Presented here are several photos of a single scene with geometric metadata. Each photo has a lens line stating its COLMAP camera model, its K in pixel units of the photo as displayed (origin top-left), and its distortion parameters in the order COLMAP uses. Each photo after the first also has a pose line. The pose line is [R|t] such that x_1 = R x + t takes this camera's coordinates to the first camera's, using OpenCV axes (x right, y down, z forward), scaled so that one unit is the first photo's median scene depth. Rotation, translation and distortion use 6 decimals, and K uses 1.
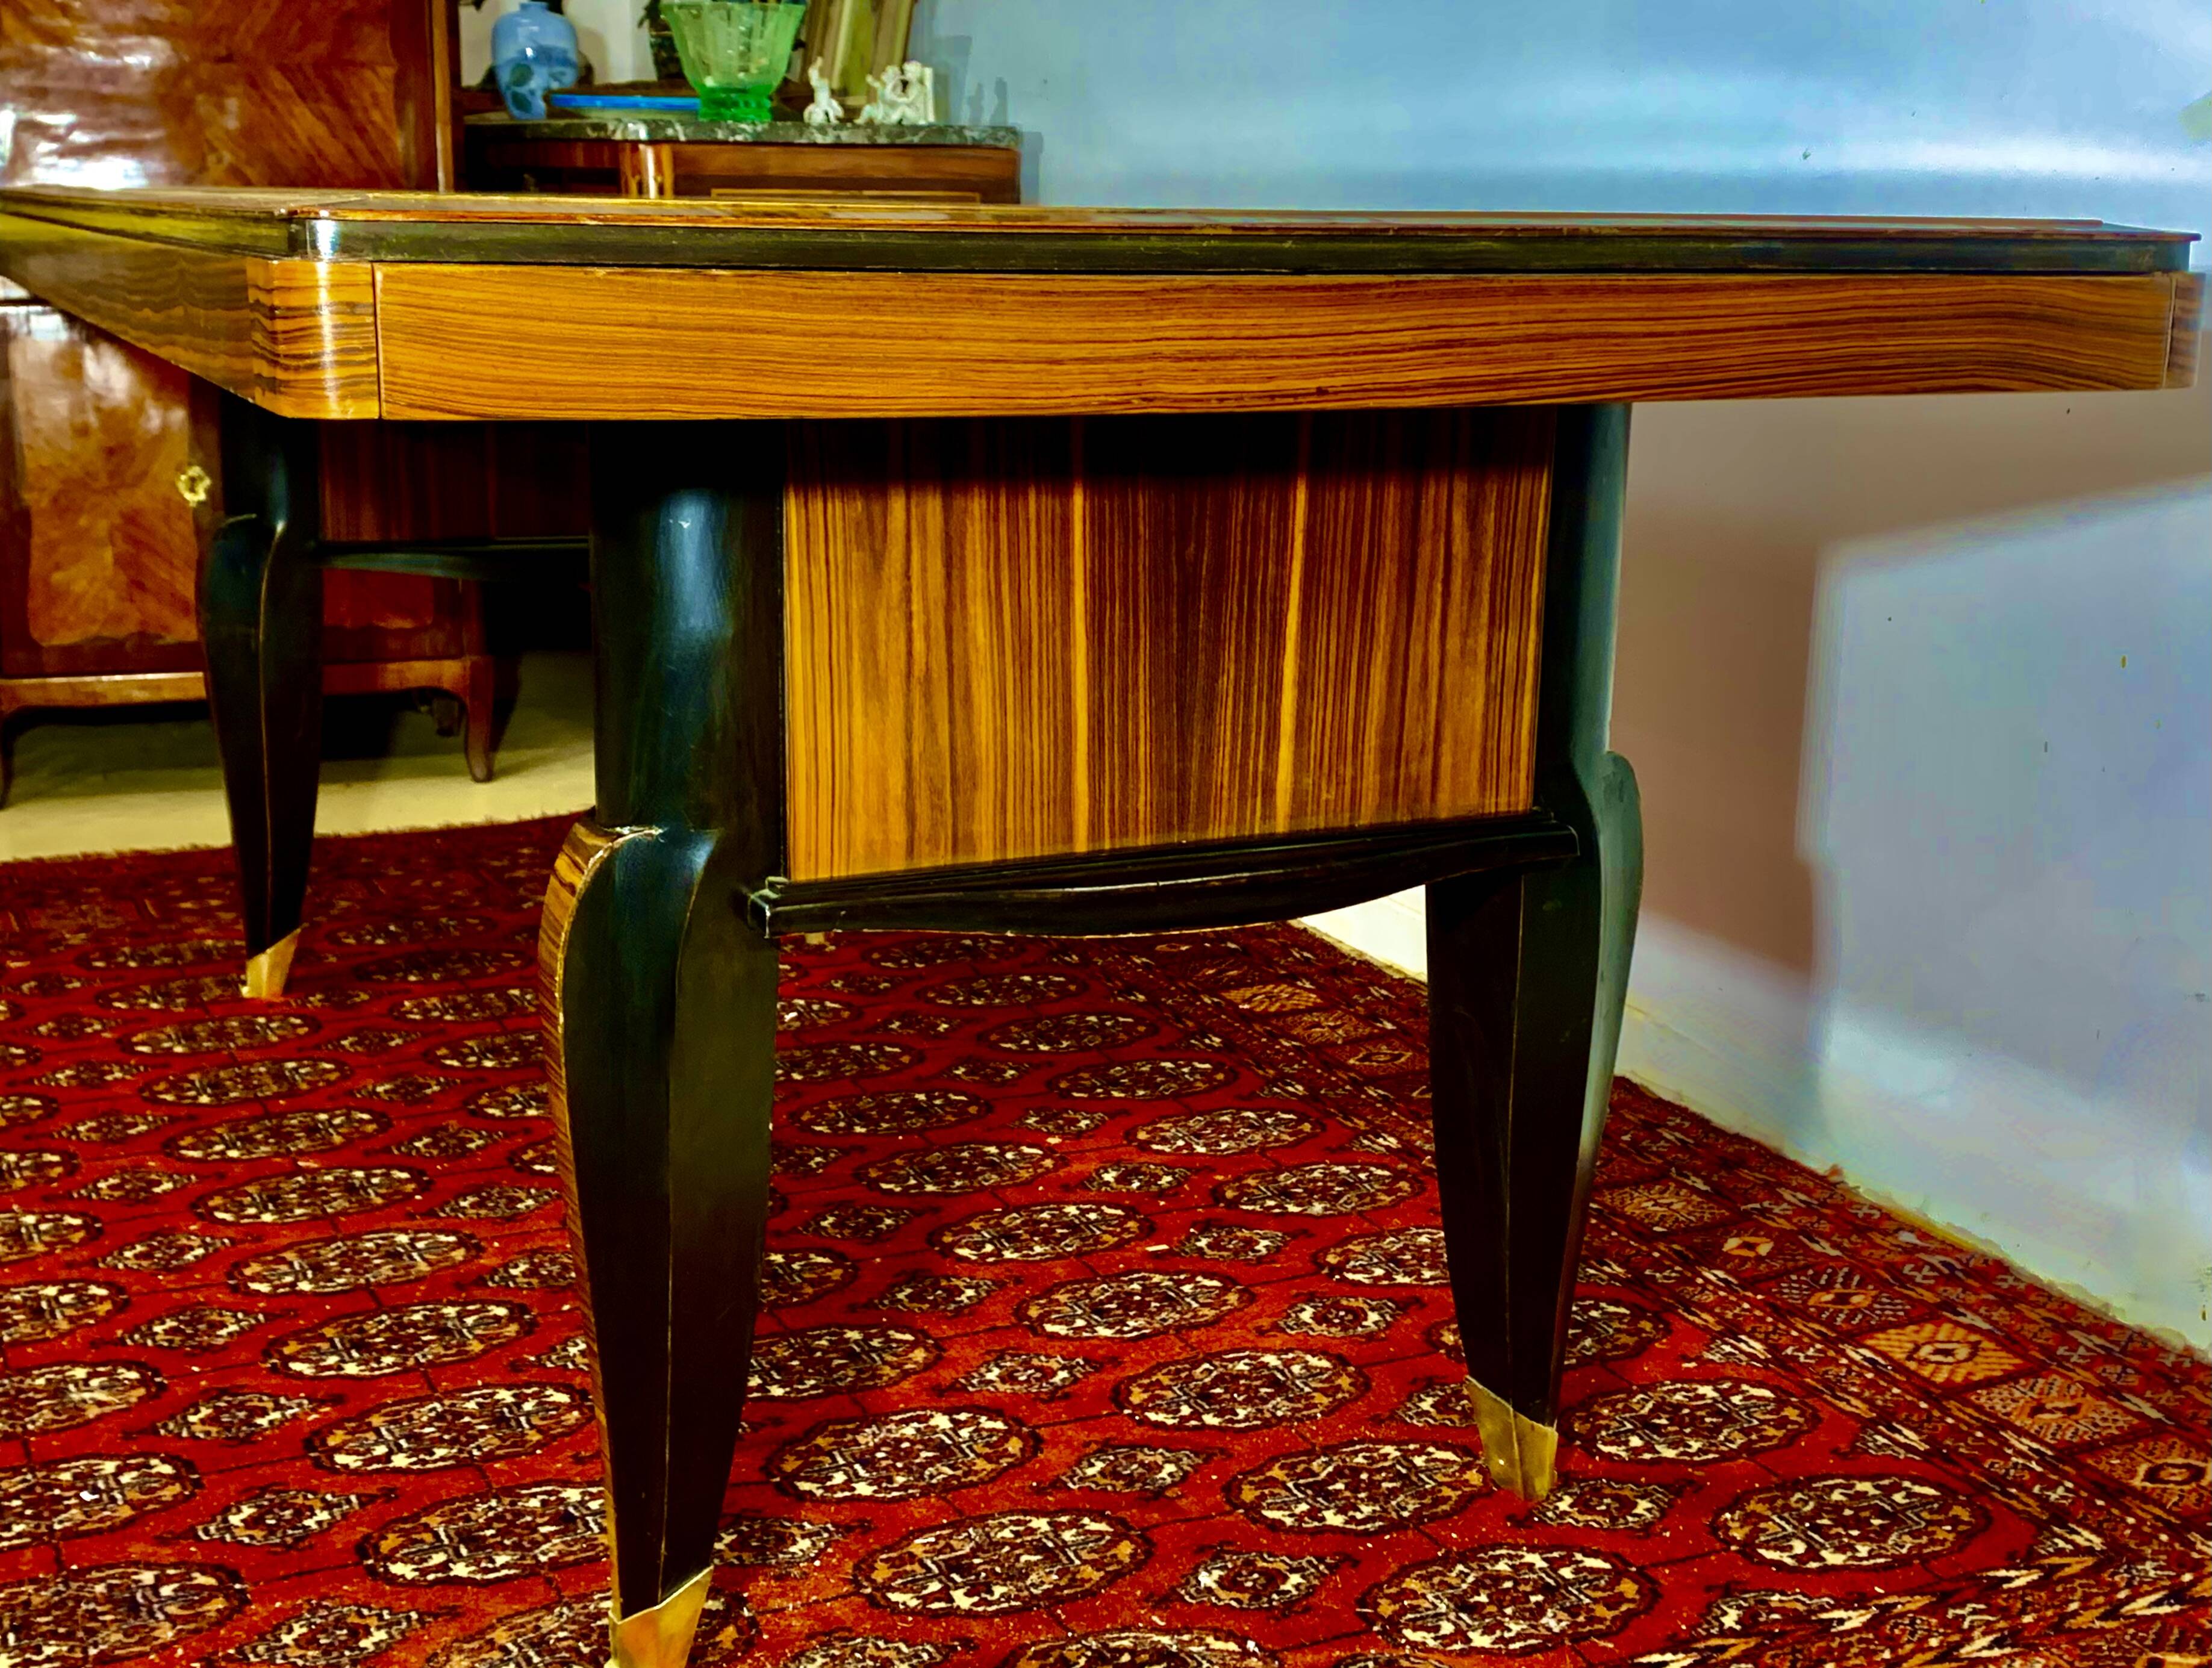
lens RADIAL K [[2836.4, 0, 1070.6], [0, 2836.4, 801.4], [0, 0, 1]] dist [0.035100, 0.000000]
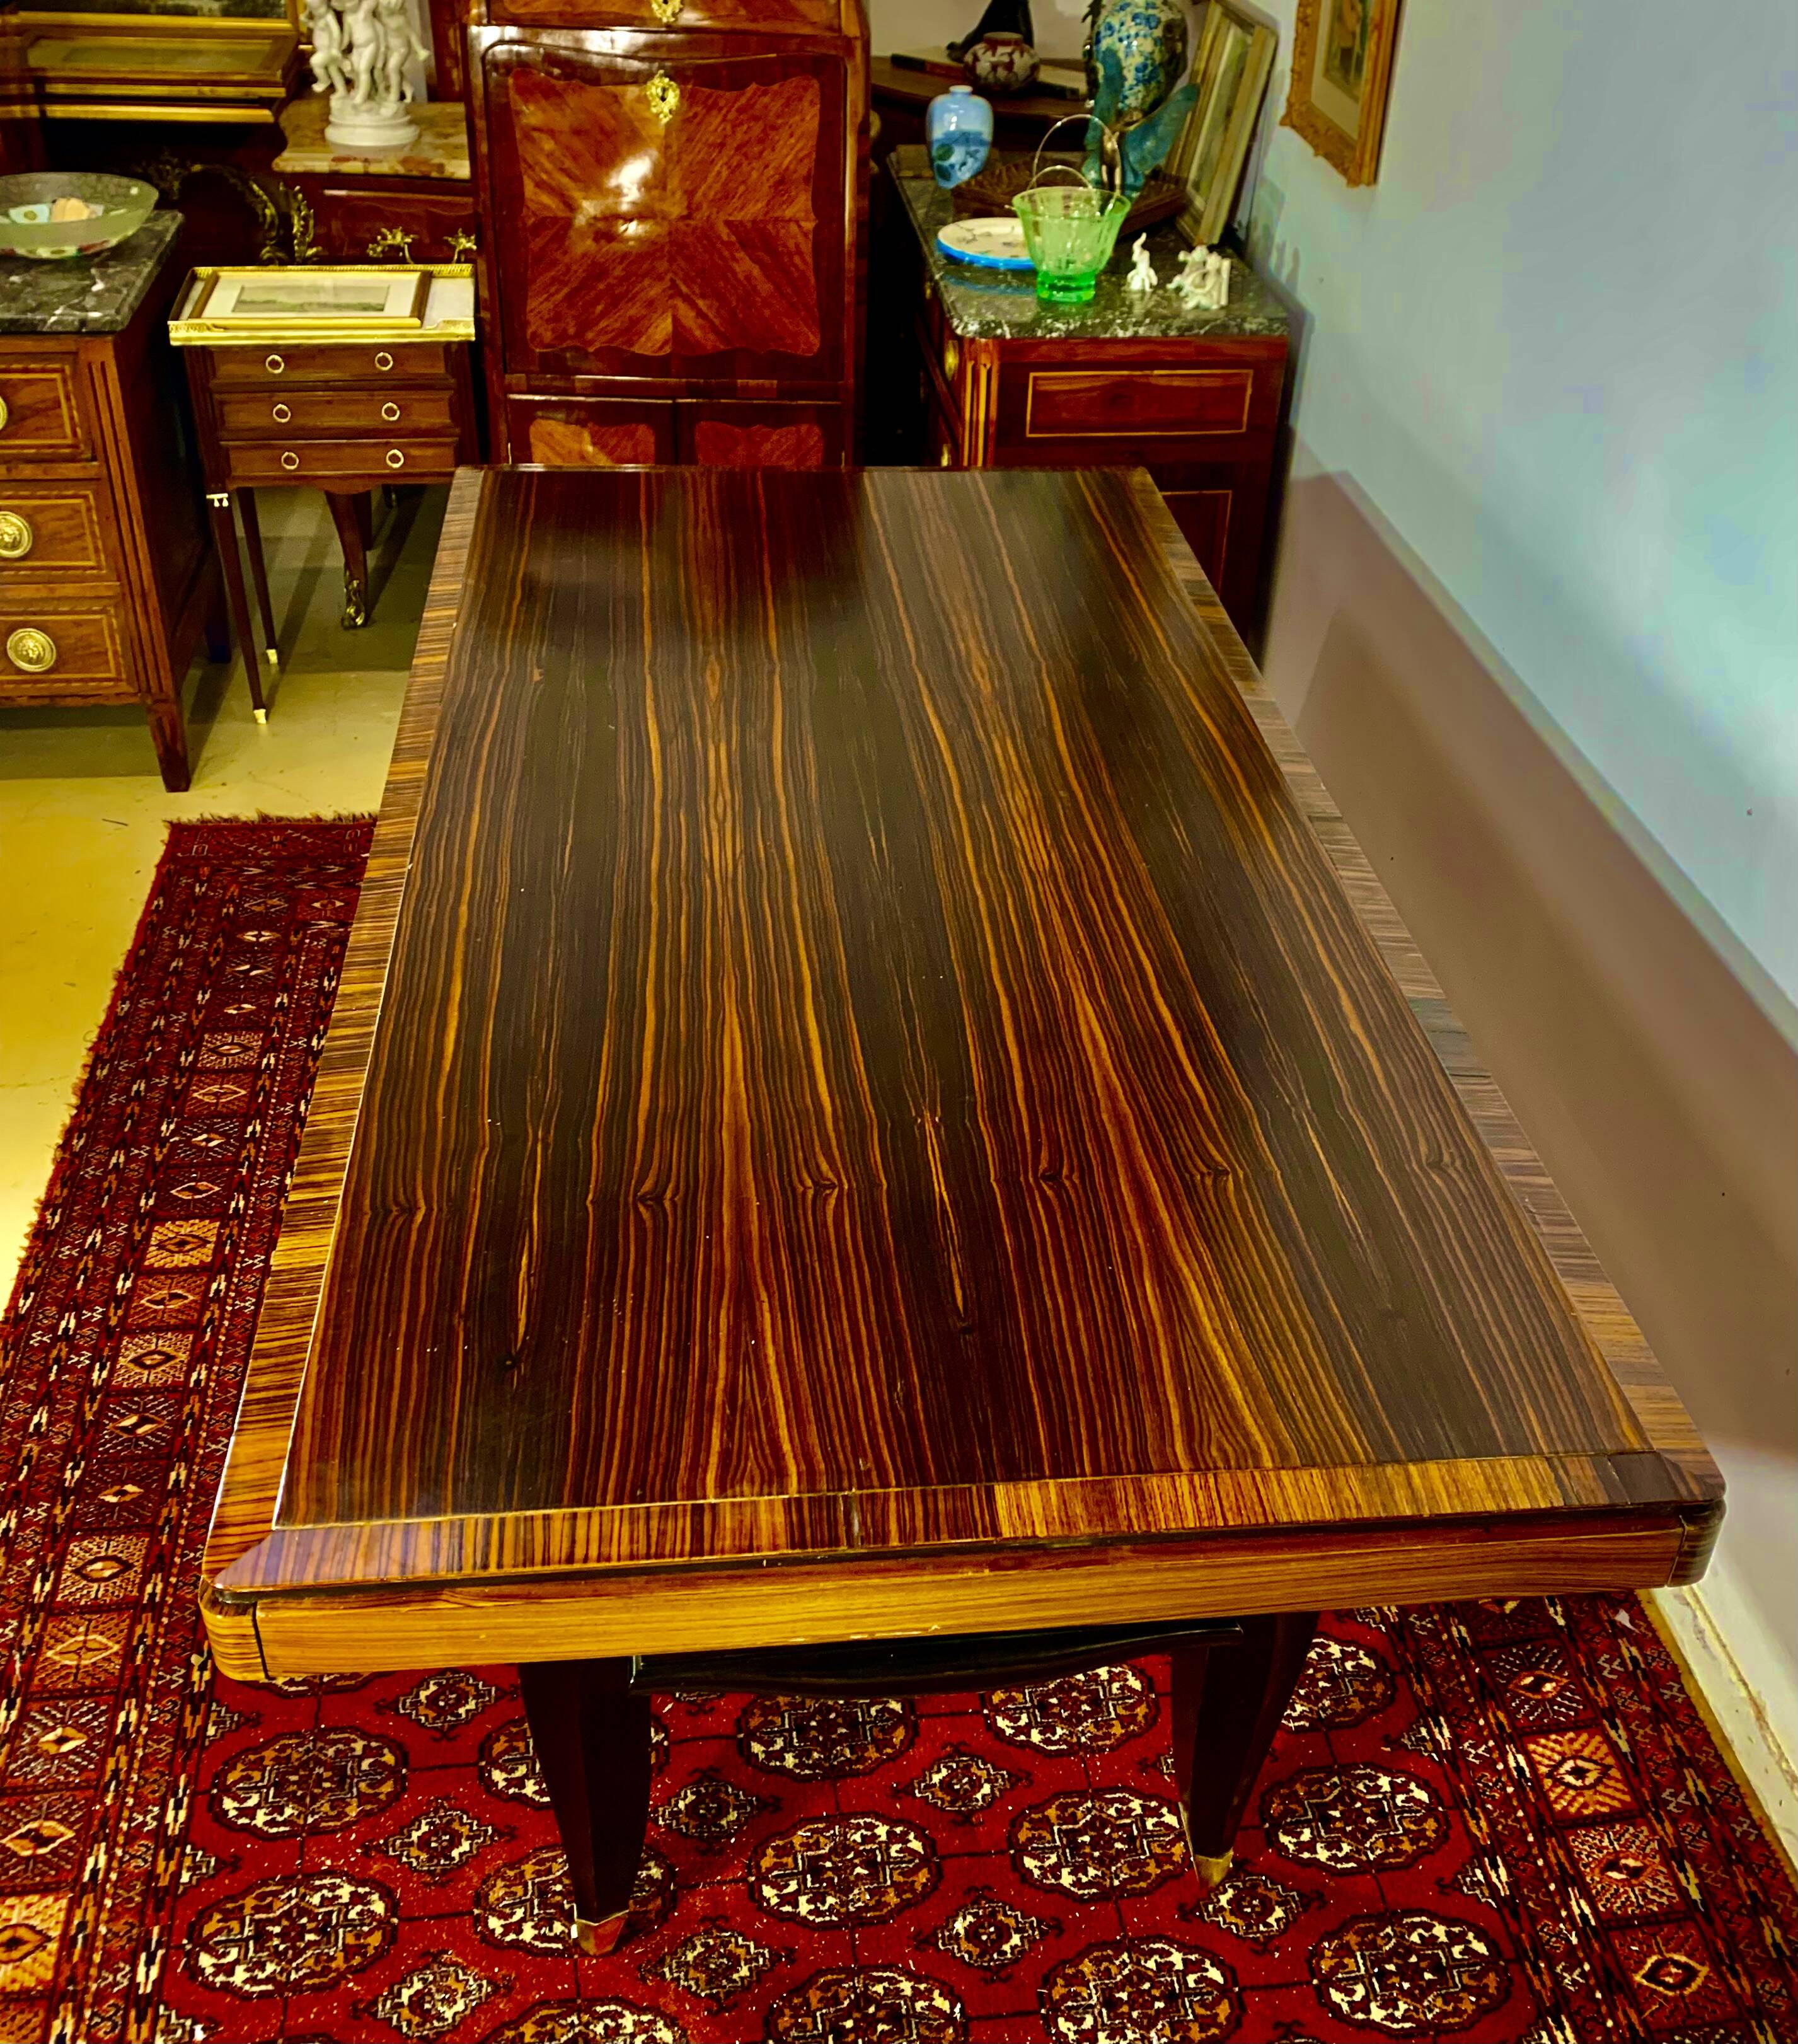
lens RADIAL K [[2117.9, 0, 940.1], [0, 2117.9, 940.9], [0, 0, 1]] dist [0.023623, 0.000000]
pose [[0.954236, 0.181378, -0.237773, 0.201081], [-0.086563, 0.928566, 0.360933, -0.602788], [0.286254, -0.323833, 0.901771, 0.103403]]
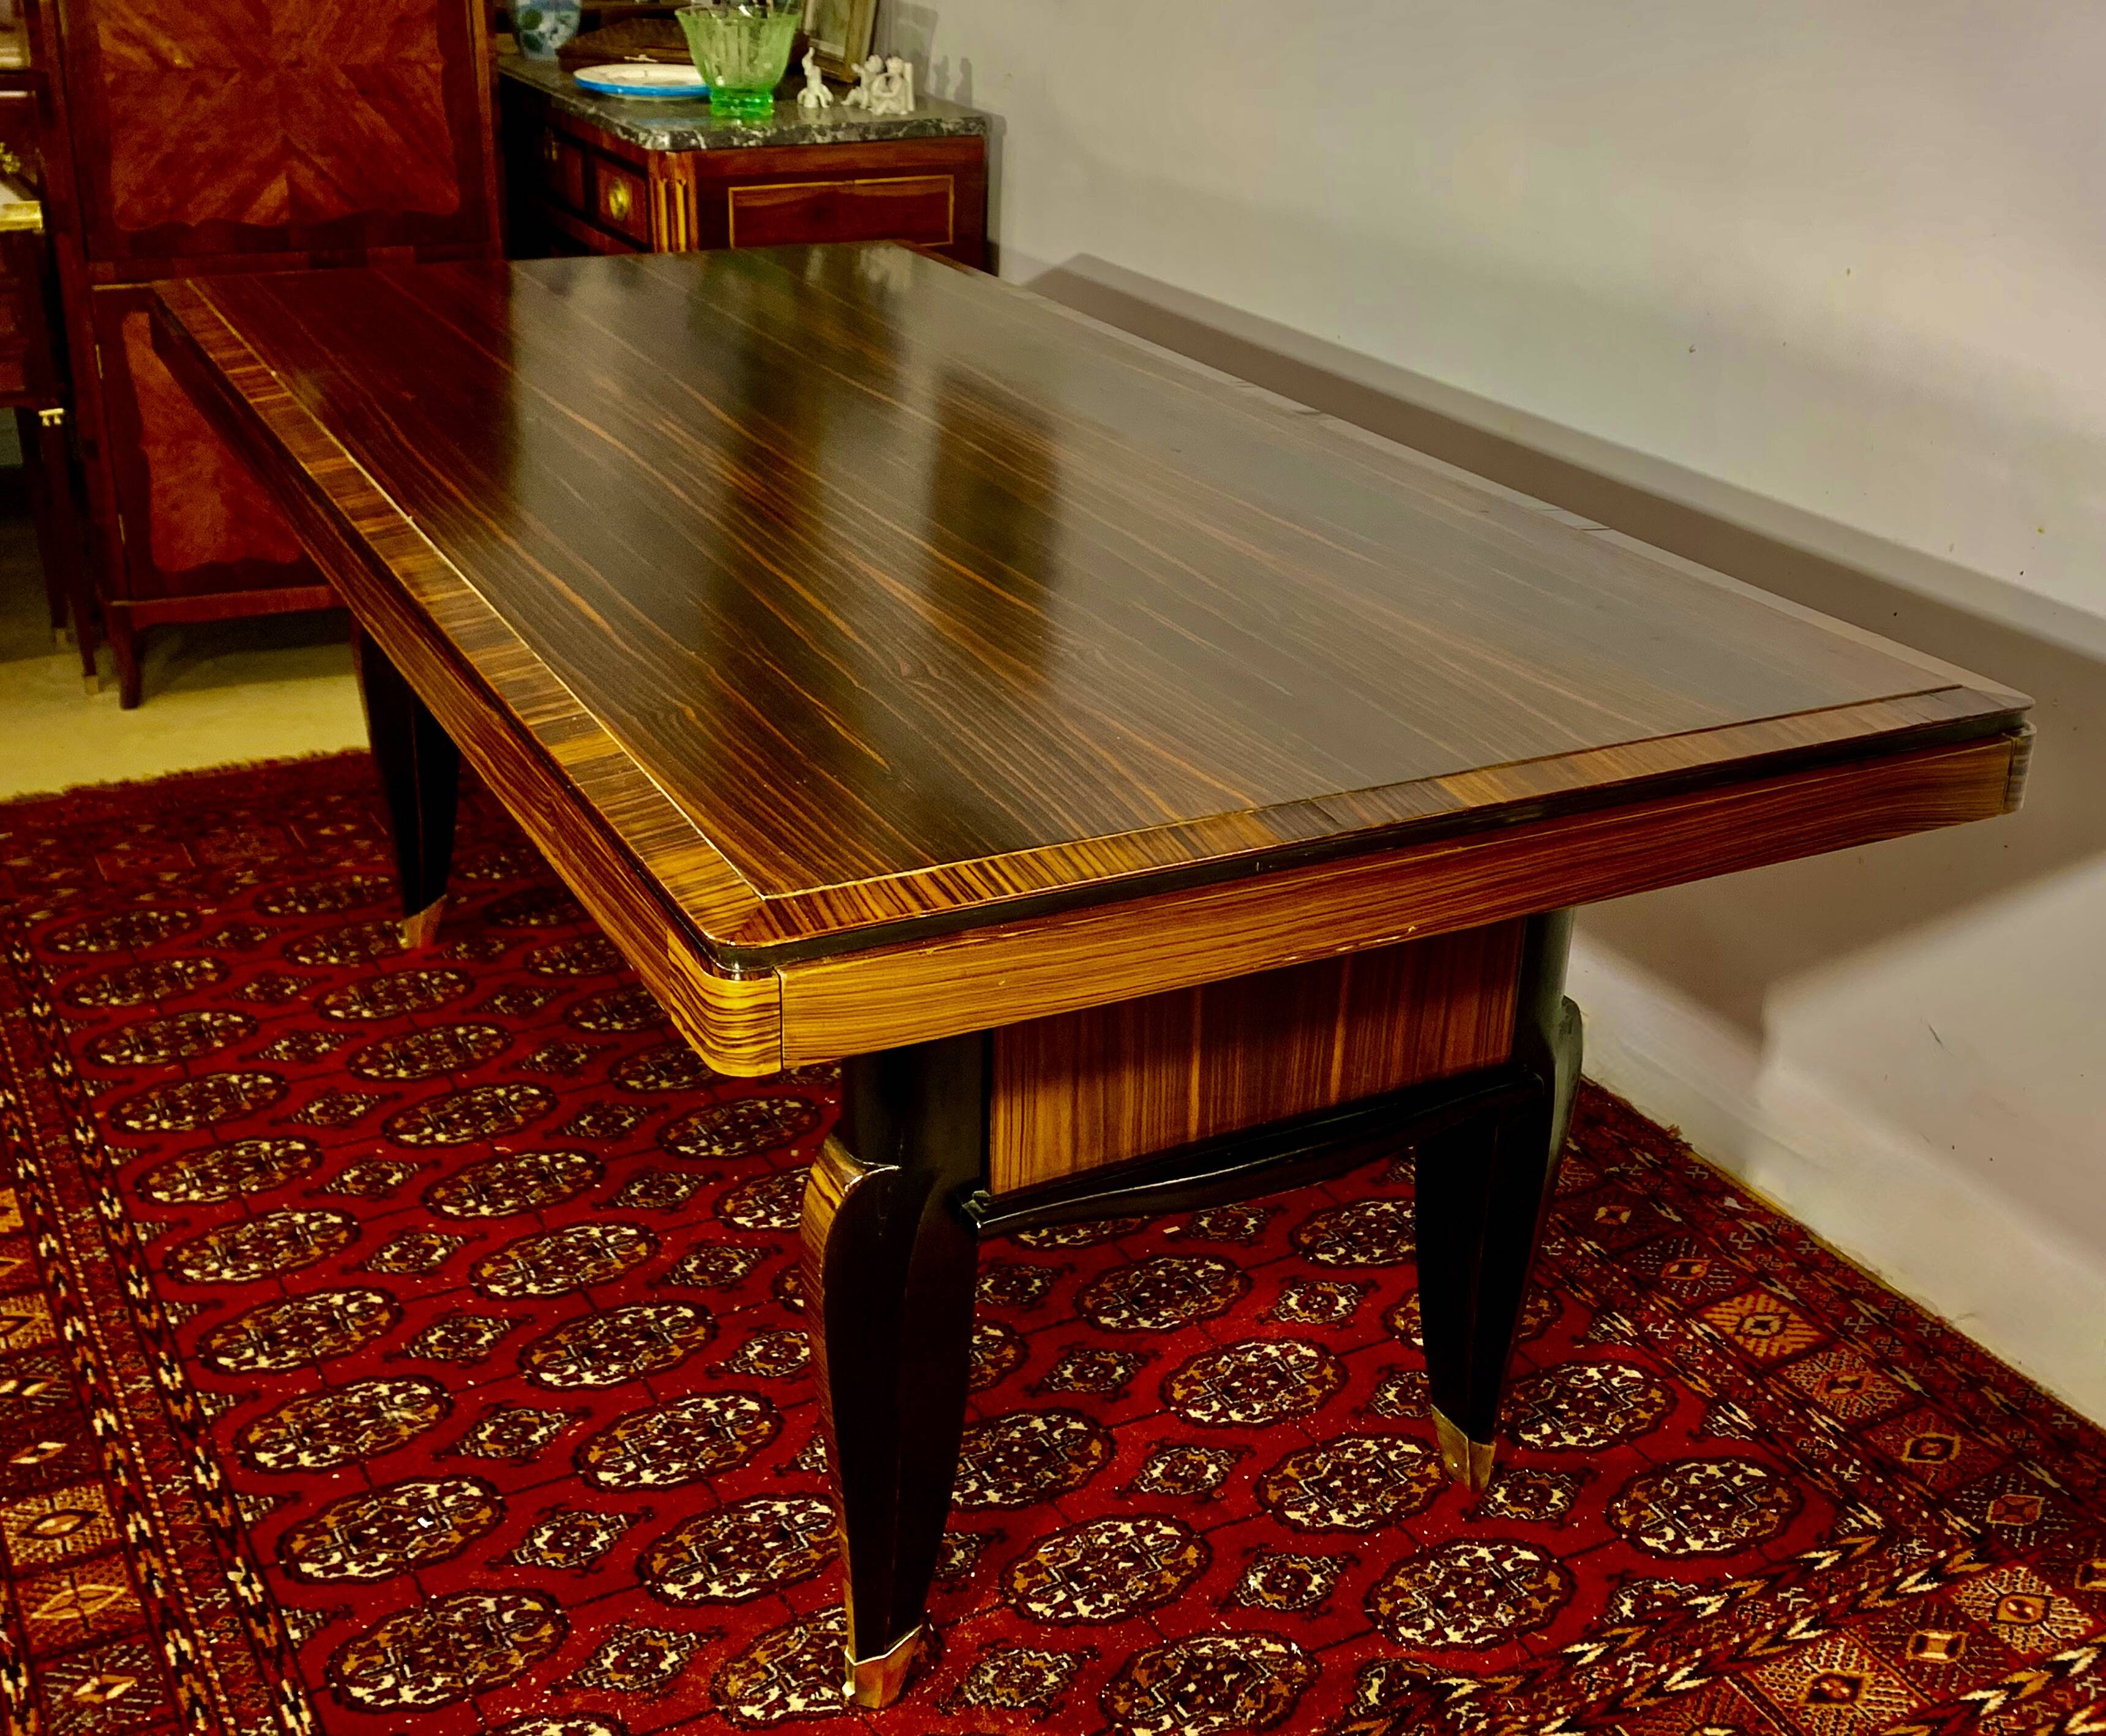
lens RADIAL K [[2491.6, 0, 1029.7], [0, 2491.6, 822.2], [0, 0, 1]] dist [0.041950, 0.000000]
pose [[0.998584, -0.010362, 0.052181, -0.112406], [-0.000042, 0.980693, 0.195554, -0.304995], [-0.053200, -0.195279, 0.979304, -0.112581]]
